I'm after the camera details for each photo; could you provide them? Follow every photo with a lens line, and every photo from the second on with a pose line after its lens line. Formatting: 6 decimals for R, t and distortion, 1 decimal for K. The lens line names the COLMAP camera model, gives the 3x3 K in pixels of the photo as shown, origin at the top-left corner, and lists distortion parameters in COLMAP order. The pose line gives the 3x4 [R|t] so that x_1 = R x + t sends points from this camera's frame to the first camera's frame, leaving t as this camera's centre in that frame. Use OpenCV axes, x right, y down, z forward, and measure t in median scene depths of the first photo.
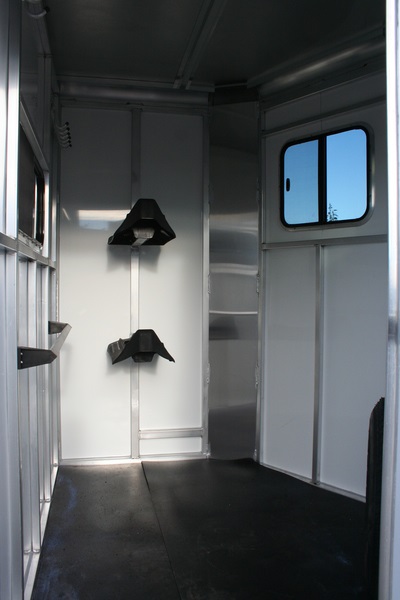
lens RADIAL K [[491.3, 0, 196.2], [0, 491.3, 301.9], [0, 0, 1]] dist [-0.131057, 0.082517]
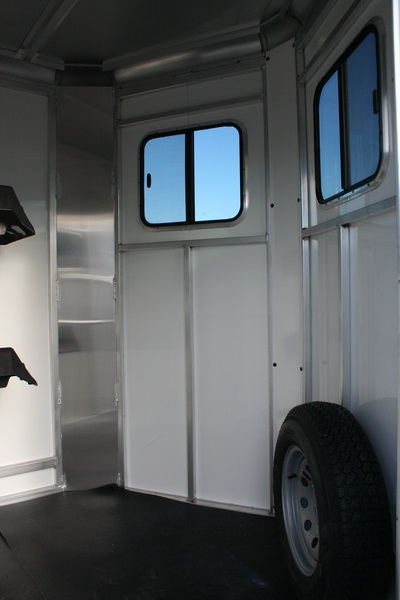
lens RADIAL K [[491.3, 0, 202.2], [0, 491.3, 300.8], [0, 0, 1]] dist [-0.131057, 0.082517]
pose [[0.908463, -0.025885, 0.417163, -0.106062], [0.032002, 0.999458, -0.007676, -0.003462], [-0.416738, 0.020323, 0.908799, 0.120862]]
